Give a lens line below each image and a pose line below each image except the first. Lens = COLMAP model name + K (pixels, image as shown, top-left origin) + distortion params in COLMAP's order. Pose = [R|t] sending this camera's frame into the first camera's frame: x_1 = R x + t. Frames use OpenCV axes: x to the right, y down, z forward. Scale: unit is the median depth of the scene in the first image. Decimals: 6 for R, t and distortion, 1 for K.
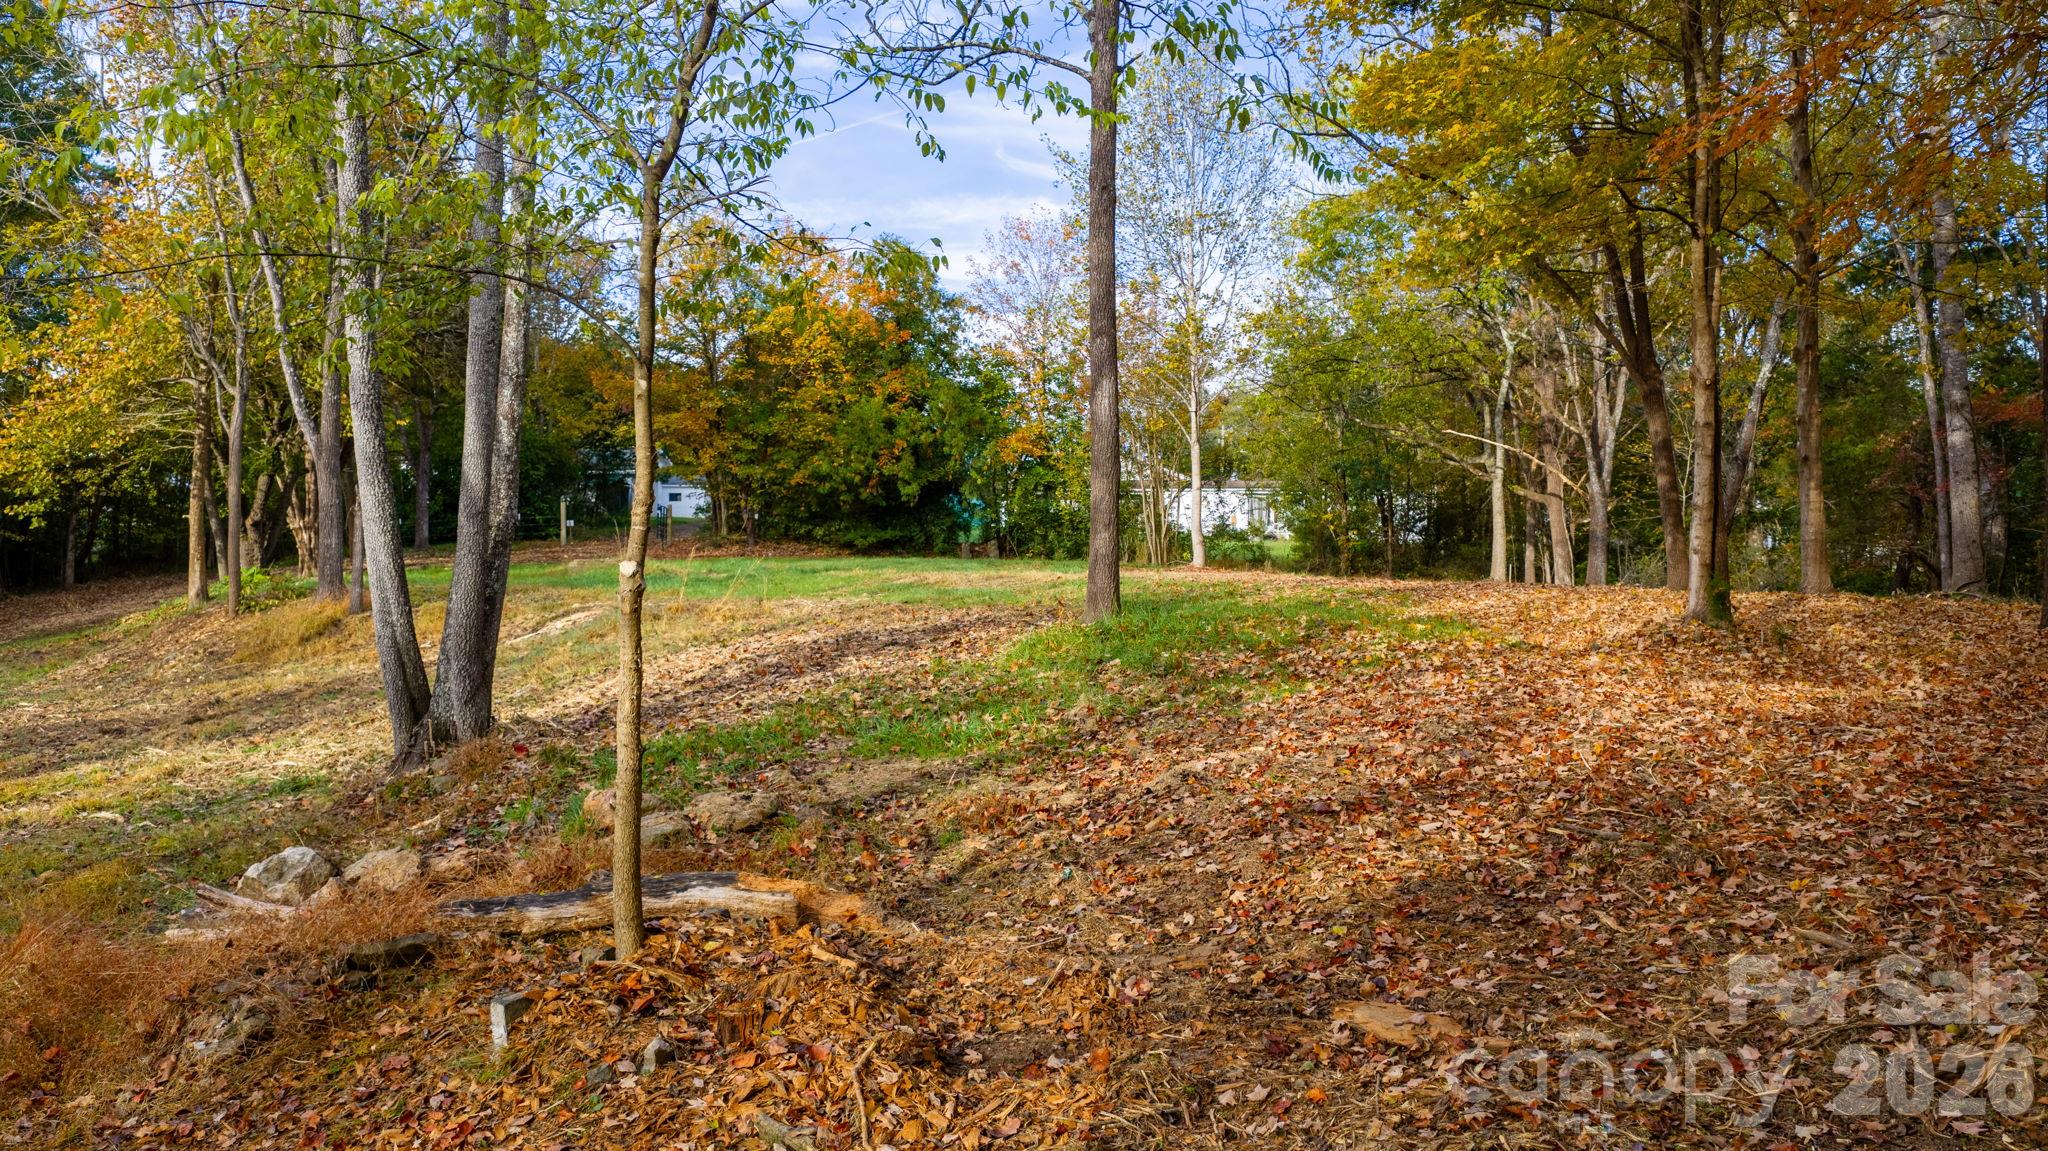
lens RADIAL K [[1674.0, 0, 1031.8], [0, 1674.0, 594.1], [0, 0, 1]] dist [0.009407, -0.019551]
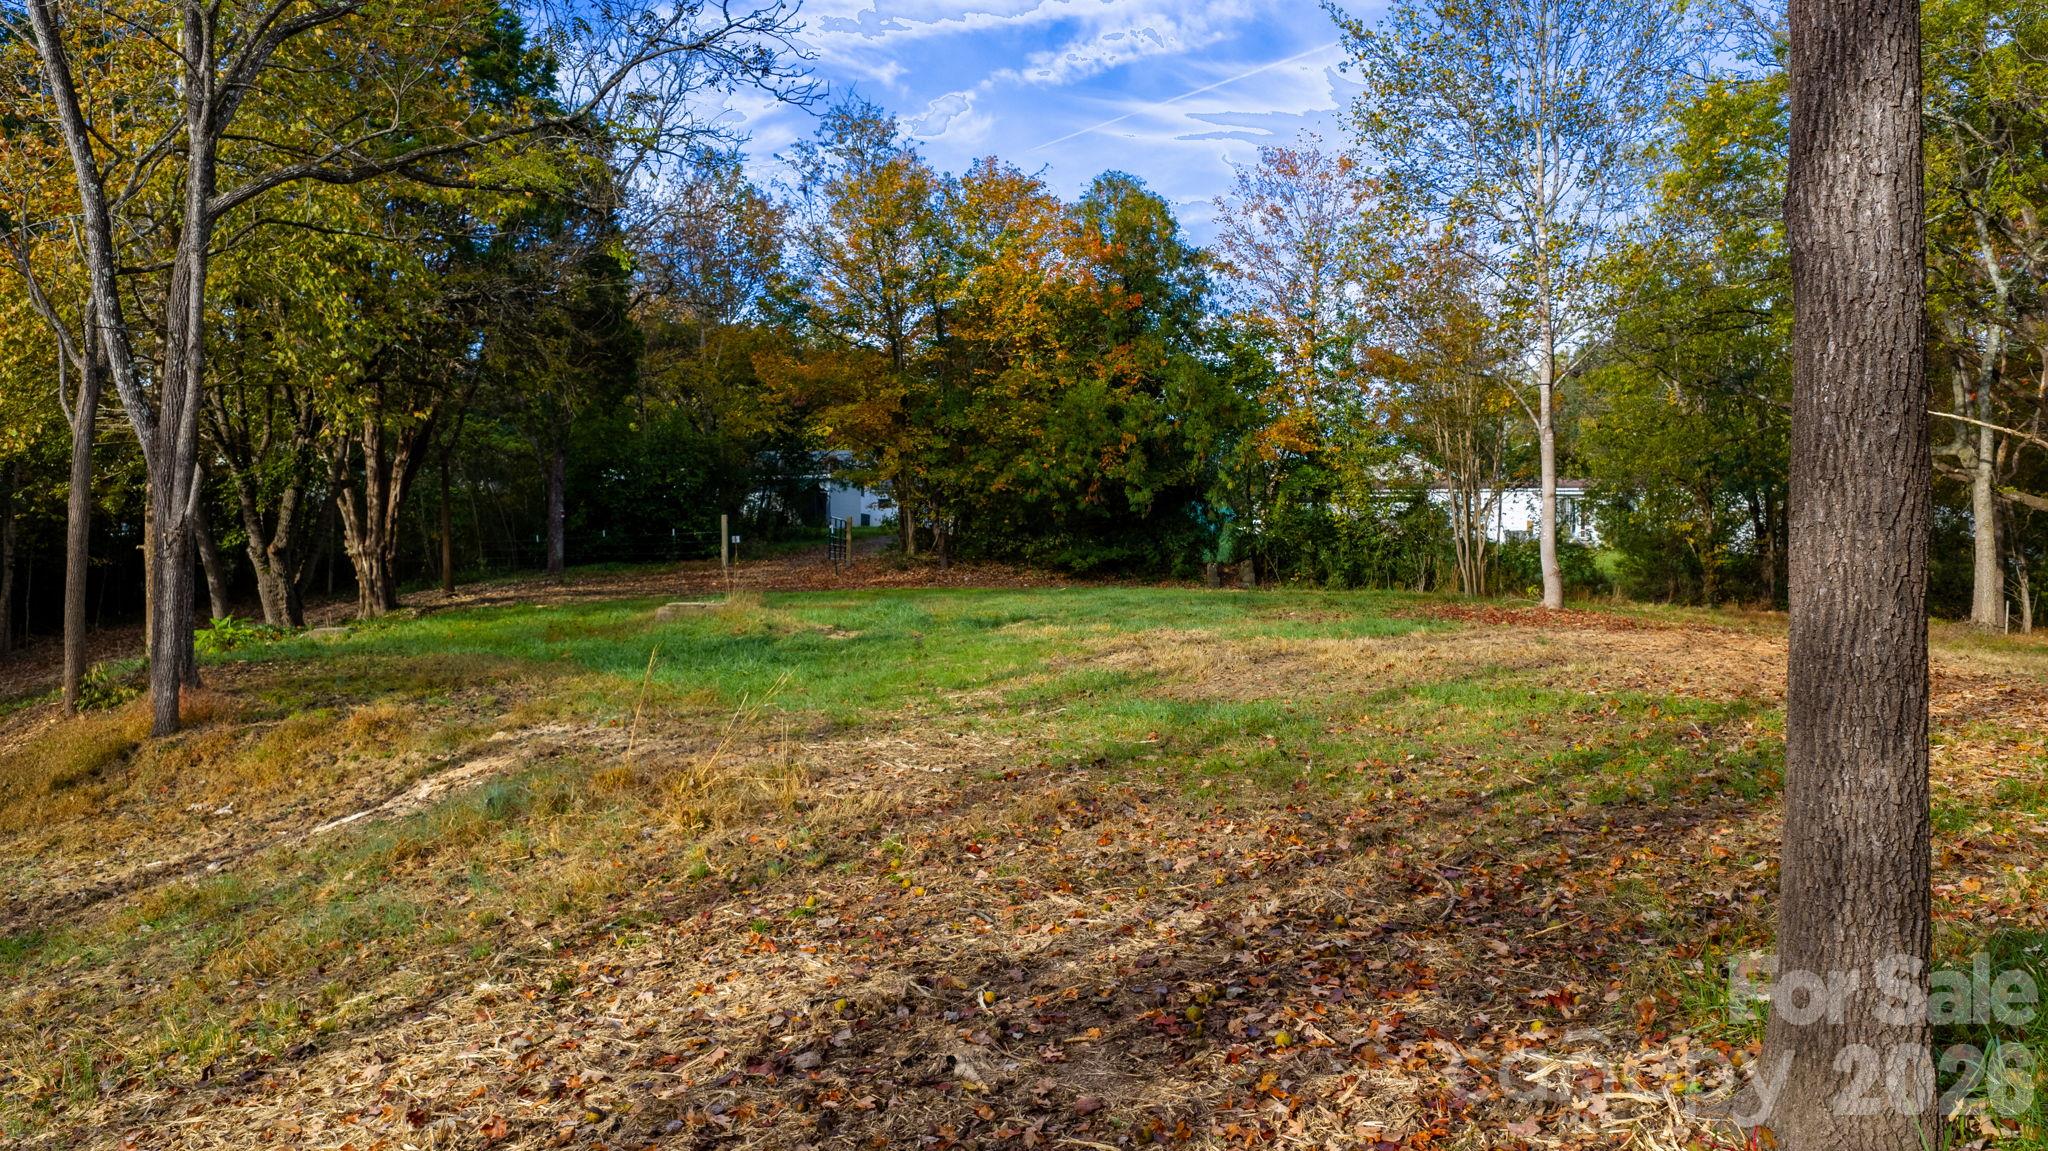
lens RADIAL K [[1674.0, 0, 1021.4], [0, 1674.0, 589.1], [0, 0, 1]] dist [0.009407, -0.019551]
pose [[0.988929, 0.000854, -0.148385, -0.011534], [-0.001209, 0.999997, -0.002301, -0.017003], [0.148383, 0.002455, 0.988927, 0.212534]]
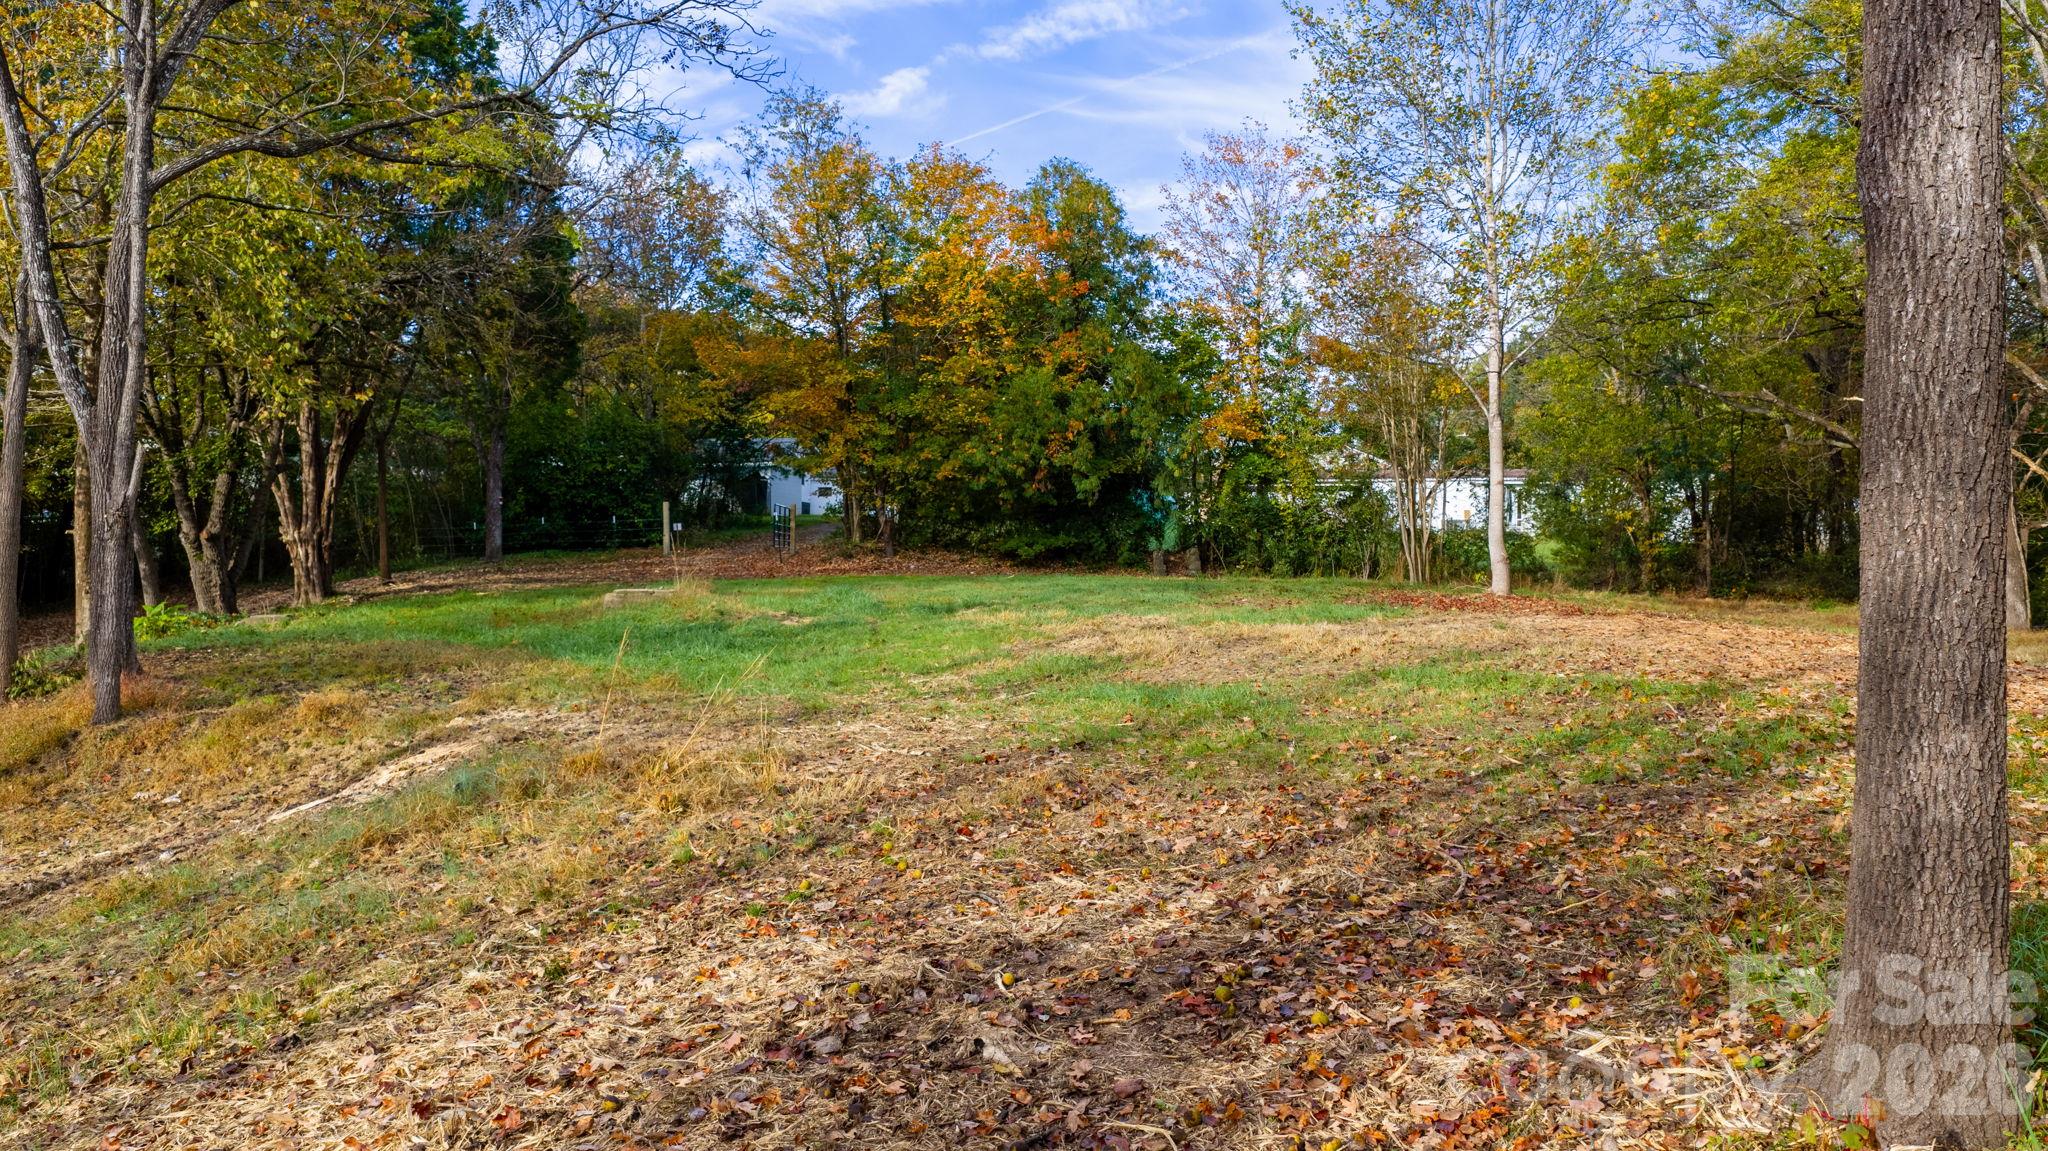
lens RADIAL K [[1674.0, 0, 1021.3], [0, 1674.0, 591.1], [0, 0, 1]] dist [0.009407, -0.019551]
pose [[0.993860, 0.001634, -0.110634, -0.016596], [-0.001112, 0.999988, 0.004781, -0.015961], [0.110640, -0.004629, 0.993850, 0.214412]]
